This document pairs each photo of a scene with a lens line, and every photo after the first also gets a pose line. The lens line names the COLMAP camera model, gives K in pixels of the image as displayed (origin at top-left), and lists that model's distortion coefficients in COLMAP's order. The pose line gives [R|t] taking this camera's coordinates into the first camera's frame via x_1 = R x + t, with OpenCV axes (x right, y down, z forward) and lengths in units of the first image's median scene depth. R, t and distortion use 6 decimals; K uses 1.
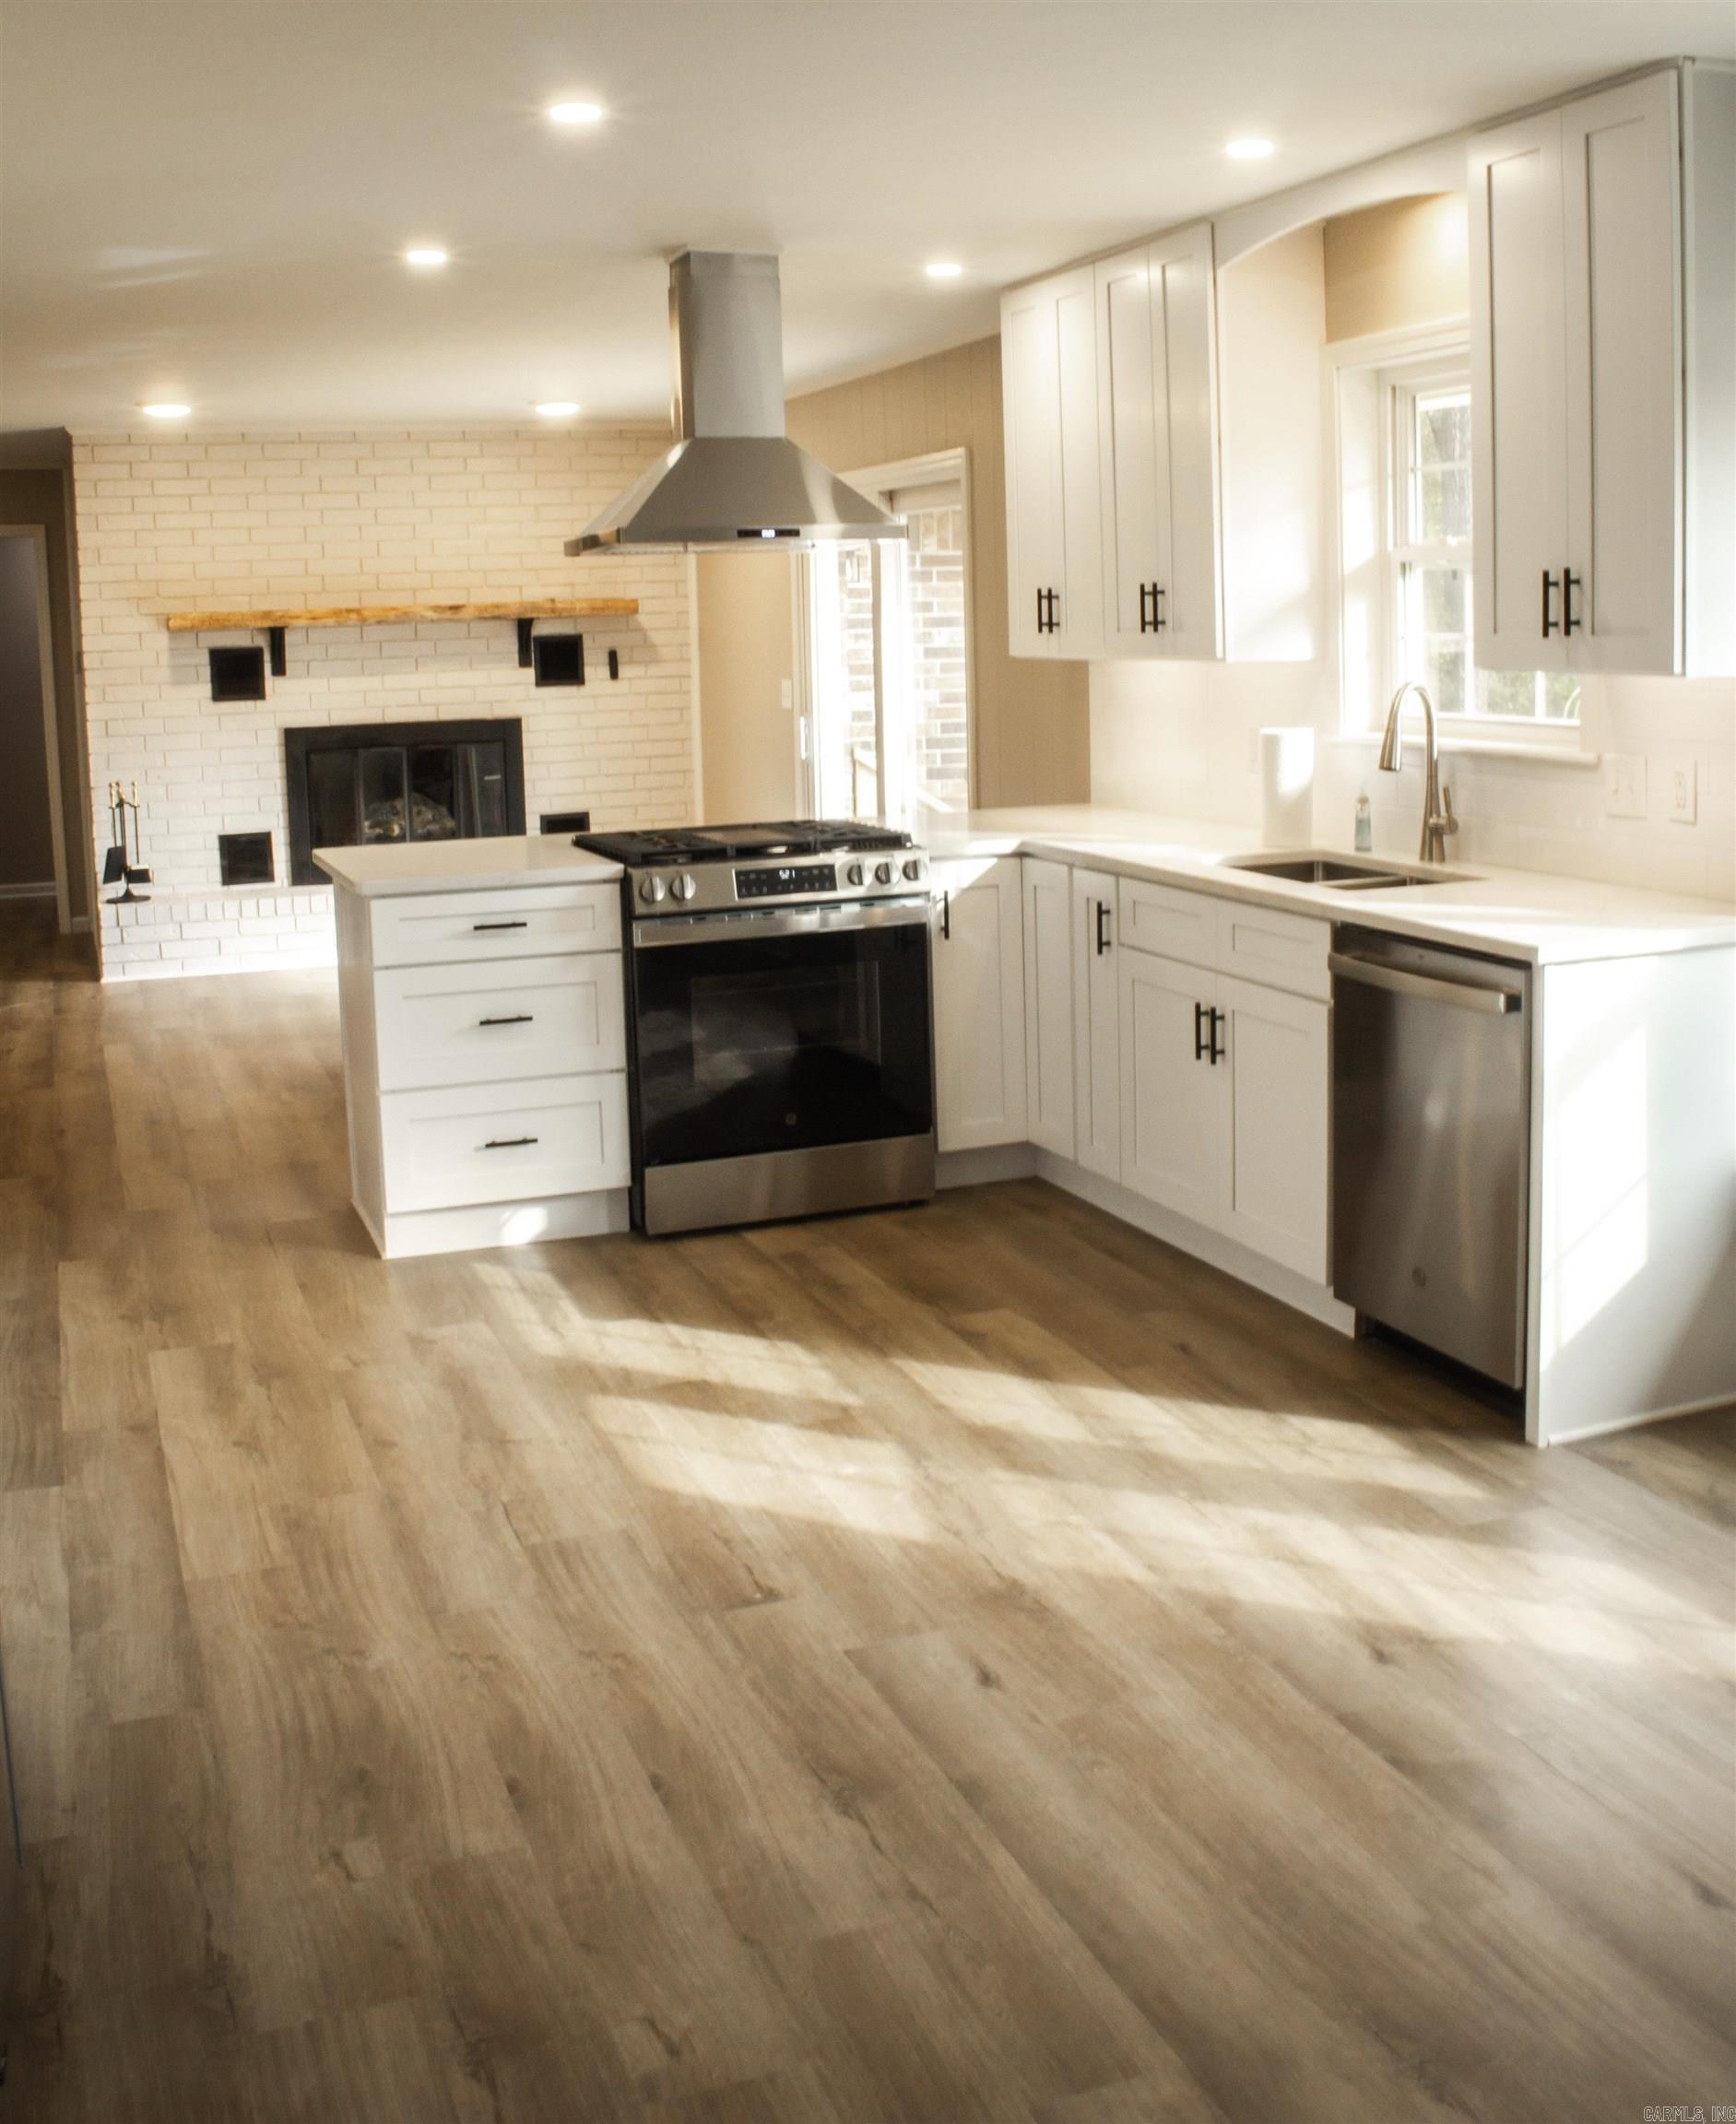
lens RADIAL K [[2161.1, 0, 869.9], [0, 2161.1, 838.4], [0, 0, 1]] dist [-0.167198, 0.128249]
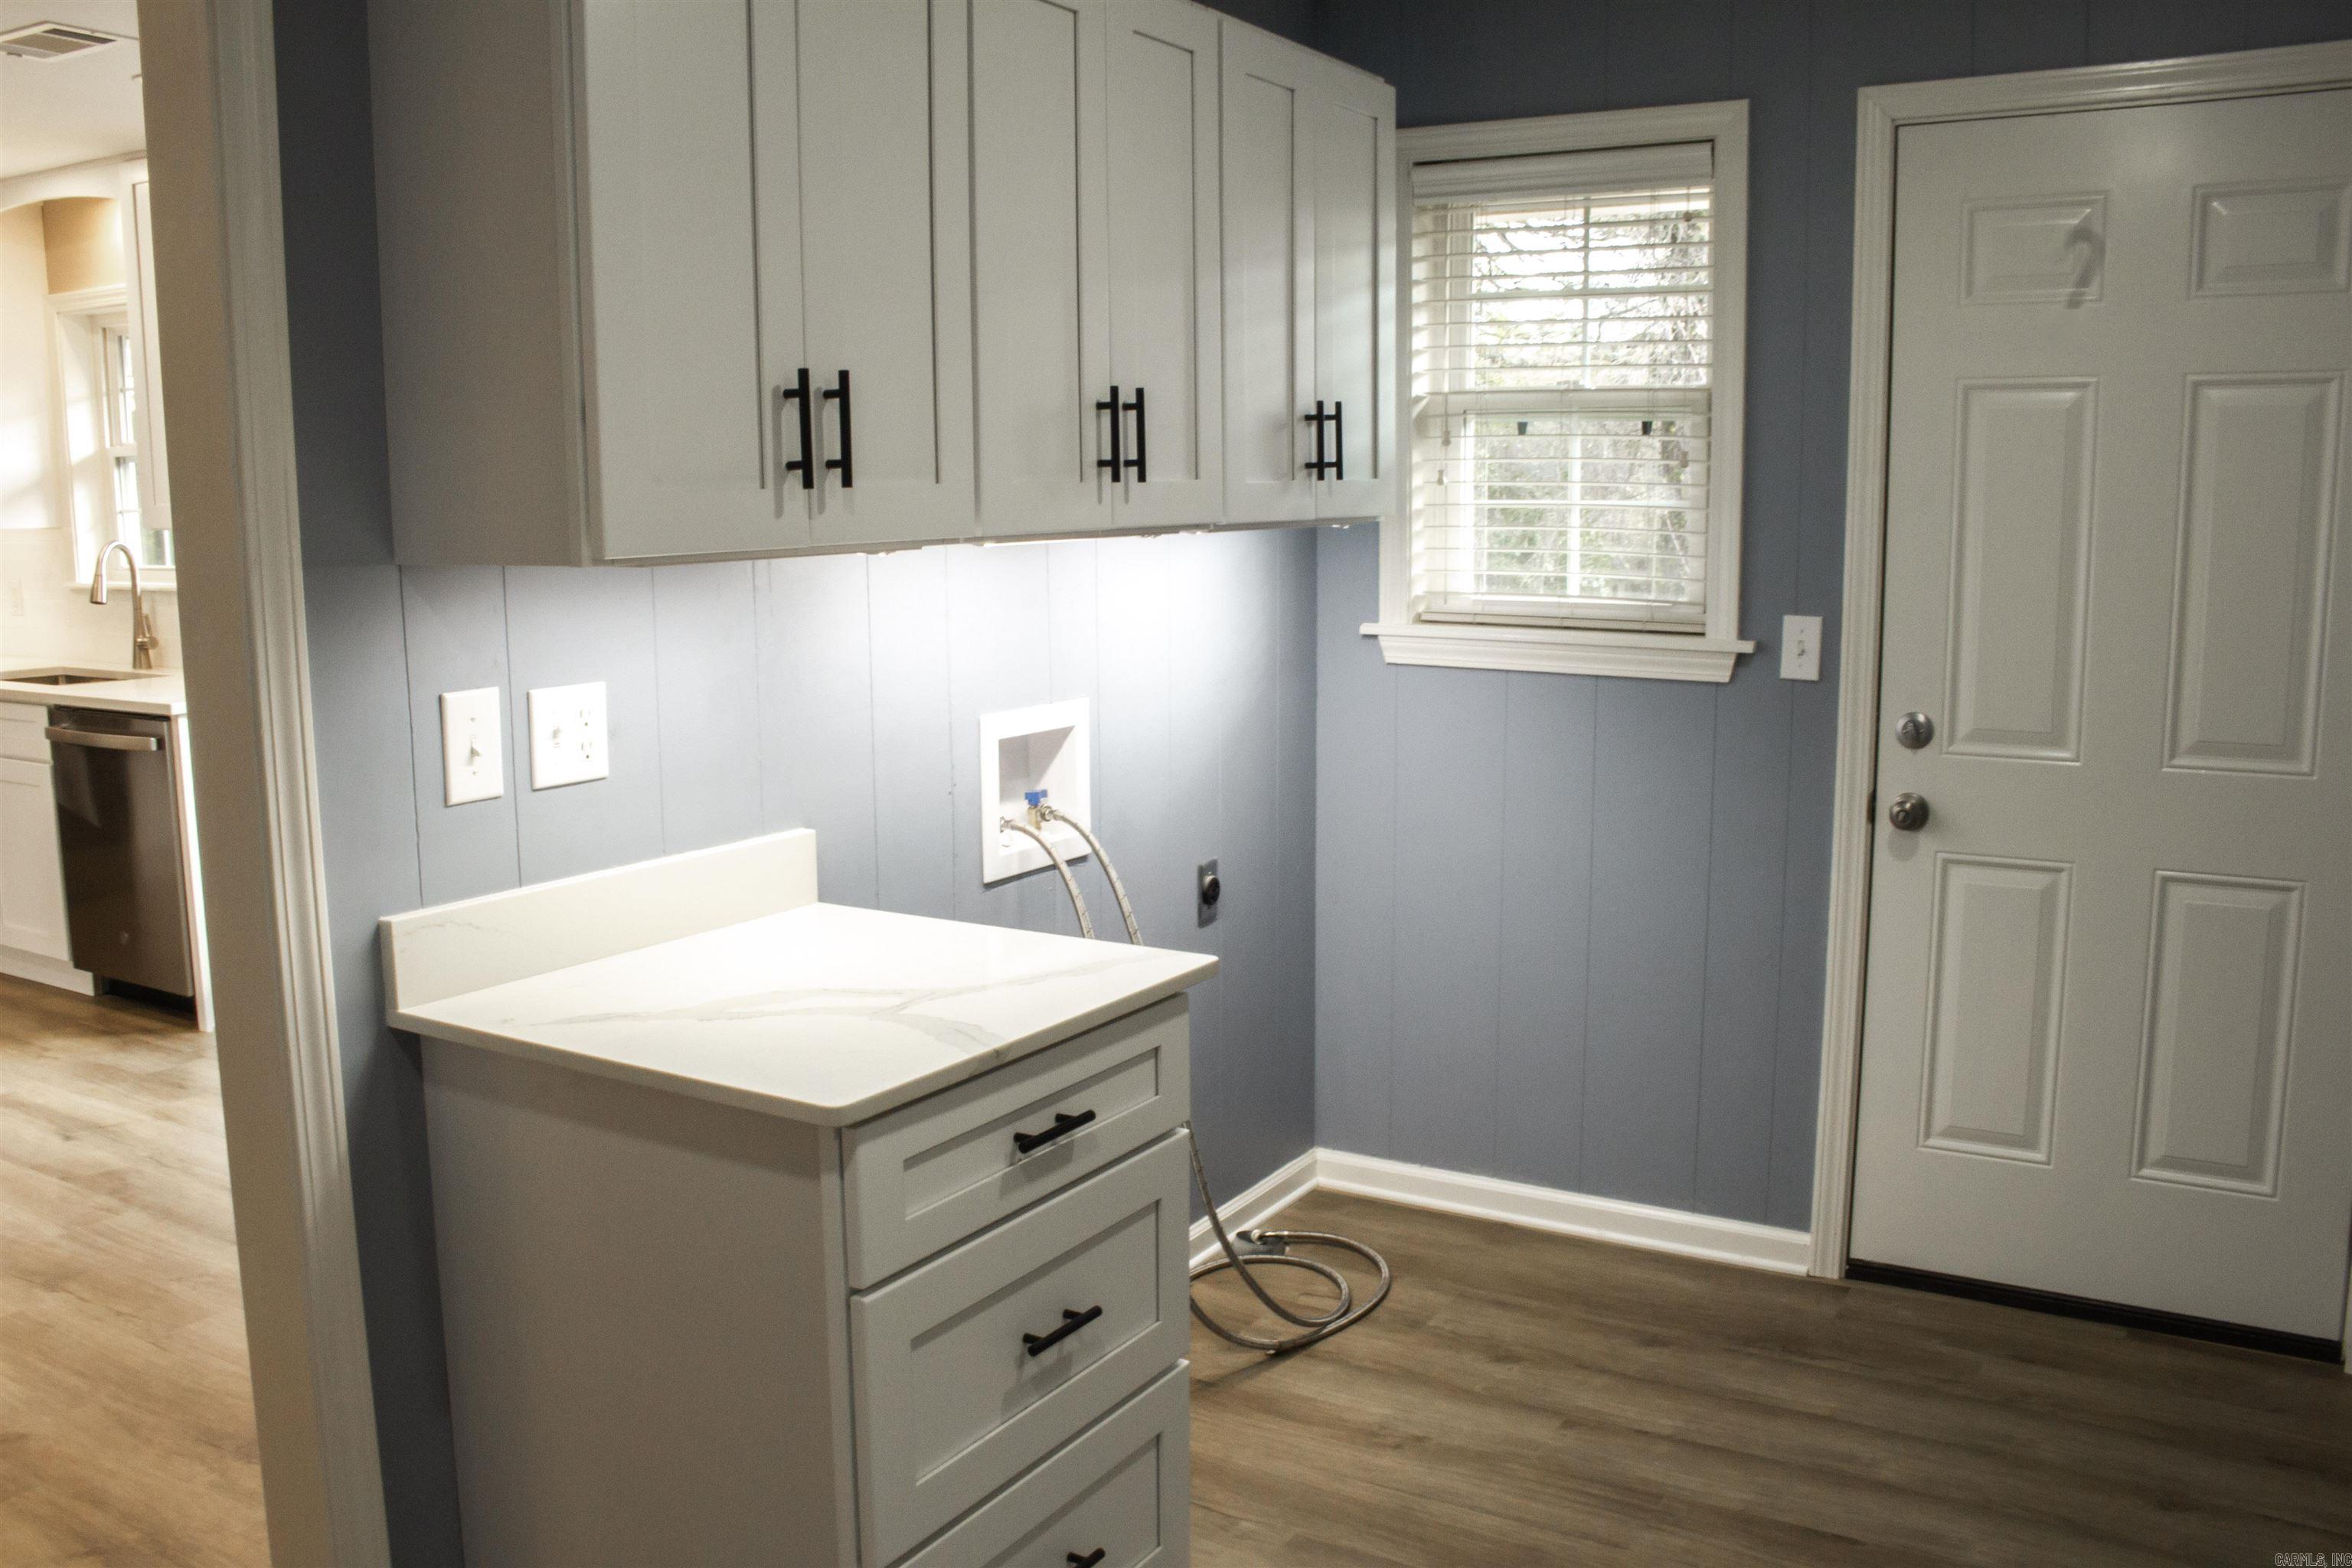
lens RADIAL K [[1953.0, 0, 1144.7], [0, 1953.0, 784.7], [0, 0, 1]] dist [-0.170061, 0.134340]
pose [[0.796146, -0.068476, 0.601218, 0.039031], [0.046621, 0.997564, 0.051881, 0.055574], [-0.603306, -0.013275, 0.797399, -0.405798]]
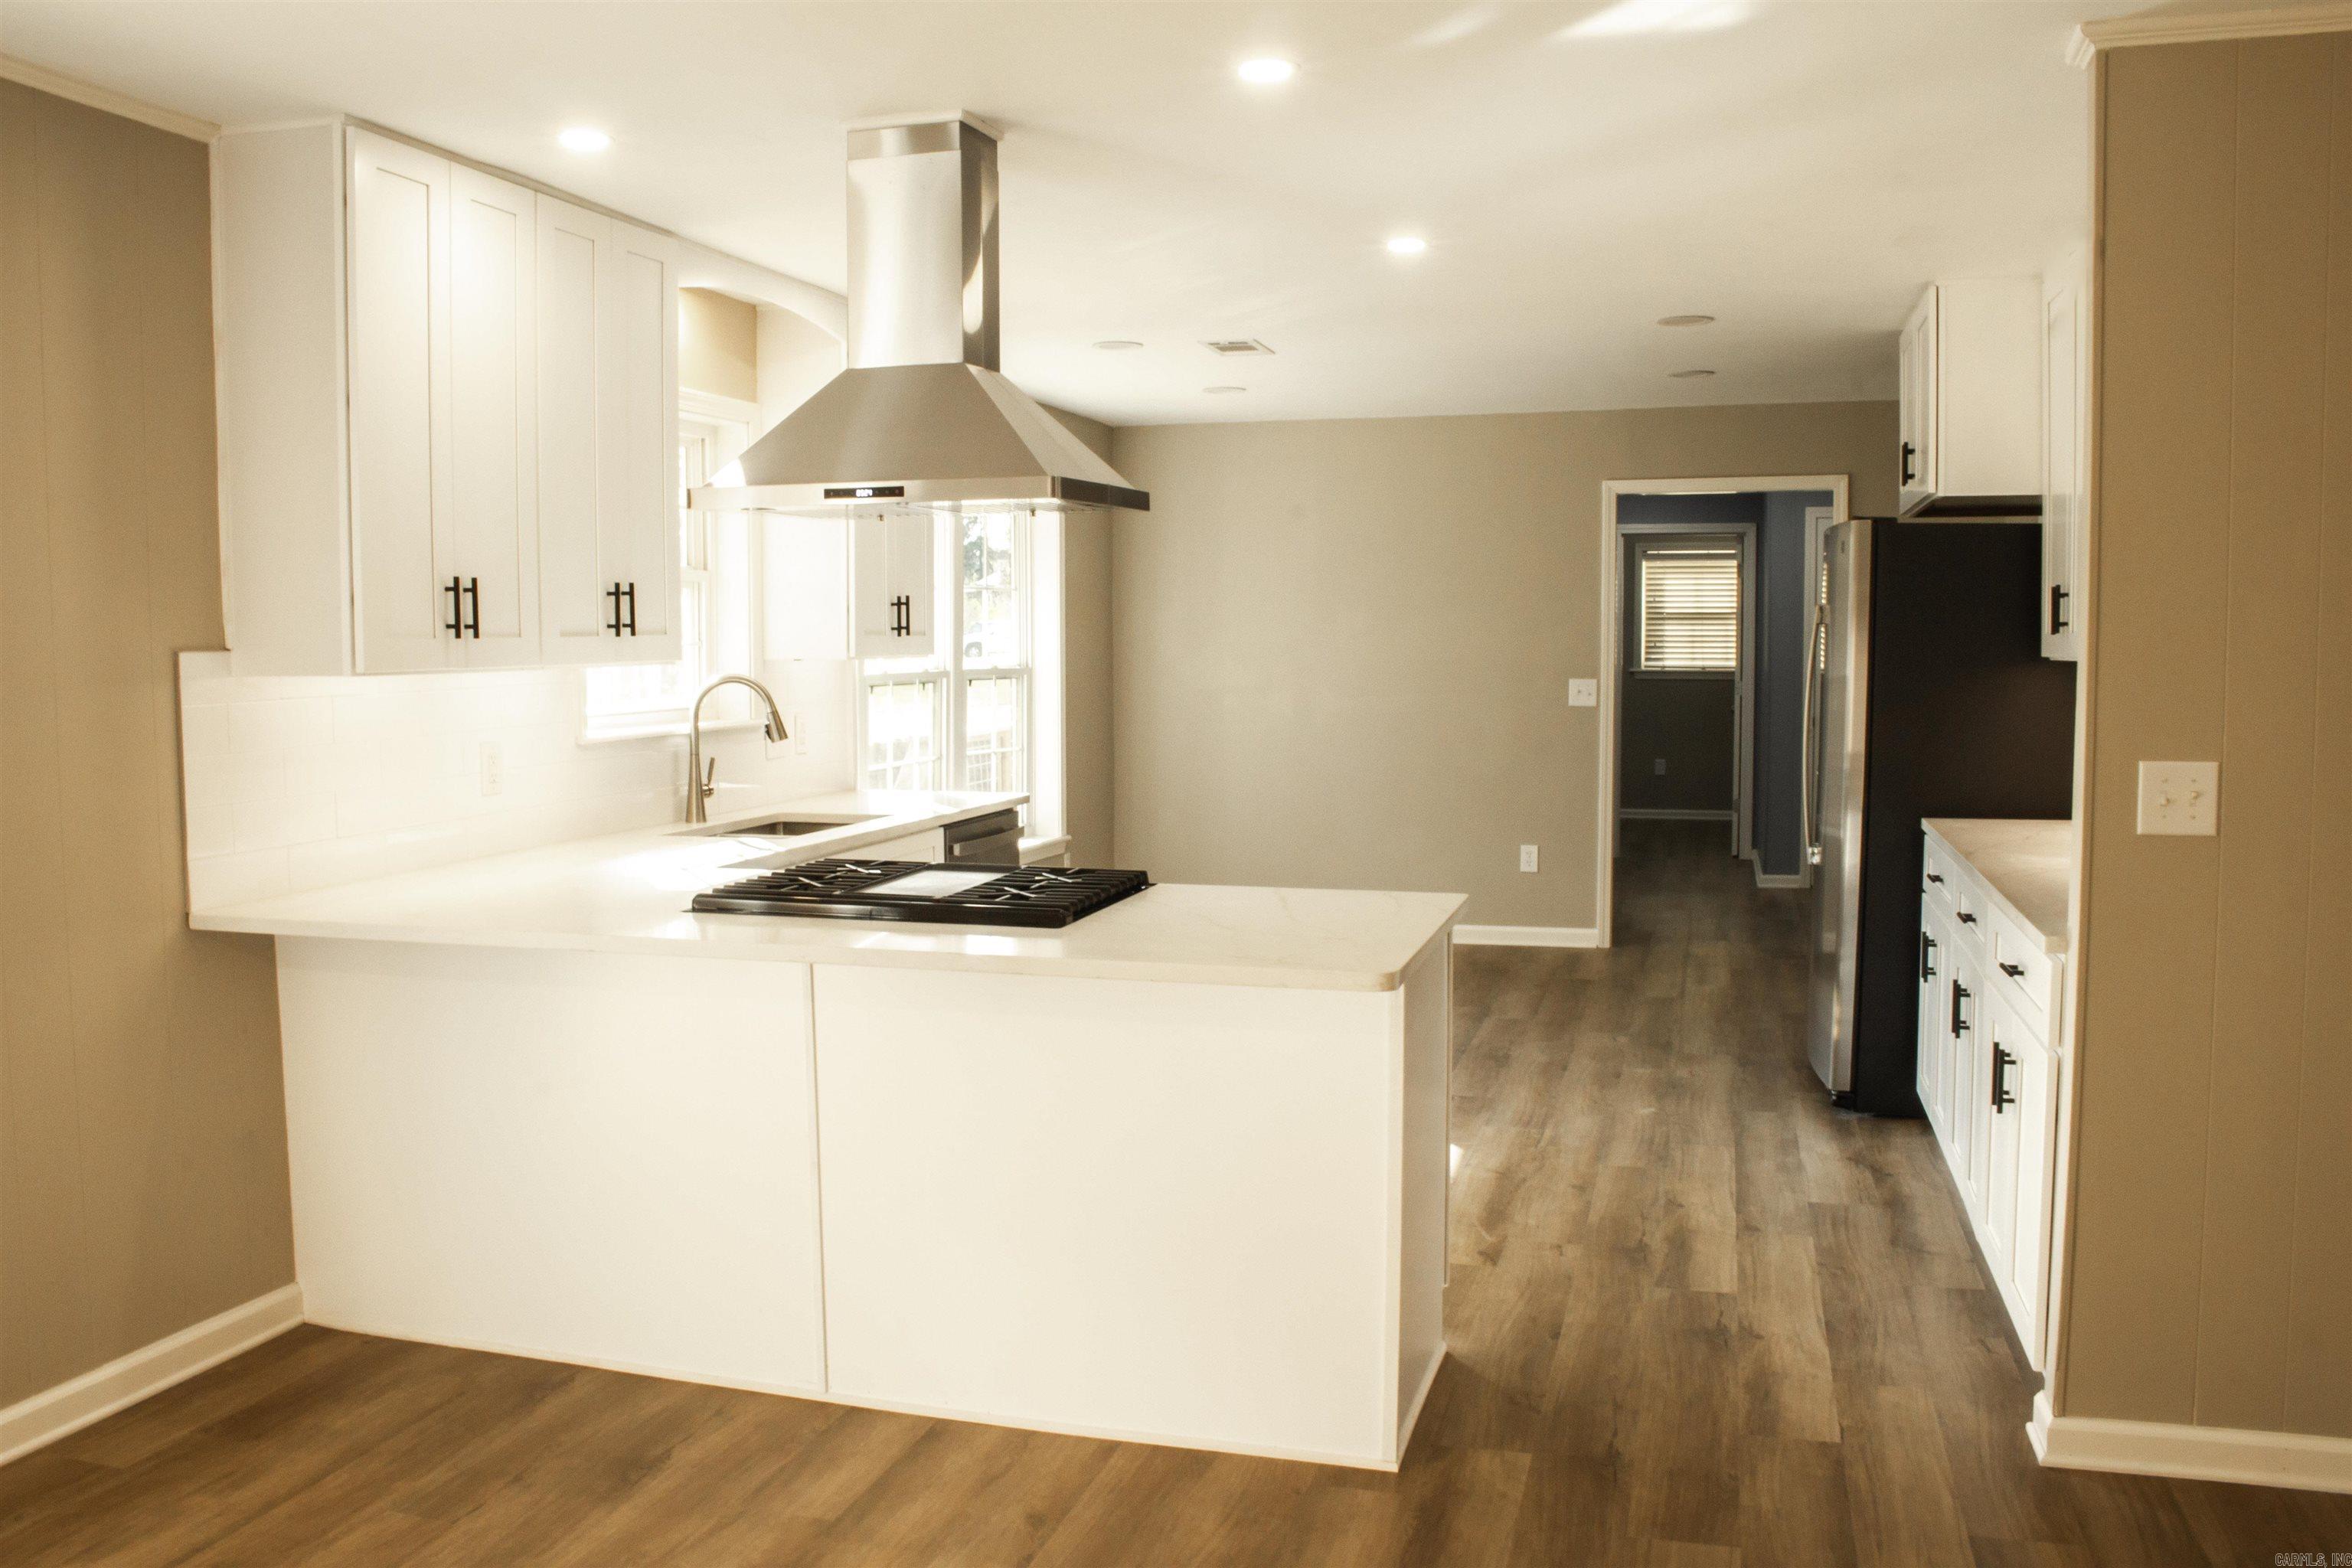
lens RADIAL K [[1953.0, 0, 1144.7], [0, 1953.0, 784.7], [0, 0, 1]] dist [-0.170061, 0.134340]
pose [[-0.791143, -0.020616, 0.611284, -0.635013], [0.086618, 0.985582, 0.145344, -0.151787], [-0.605467, 0.167936, -0.777951, 1.740465]]
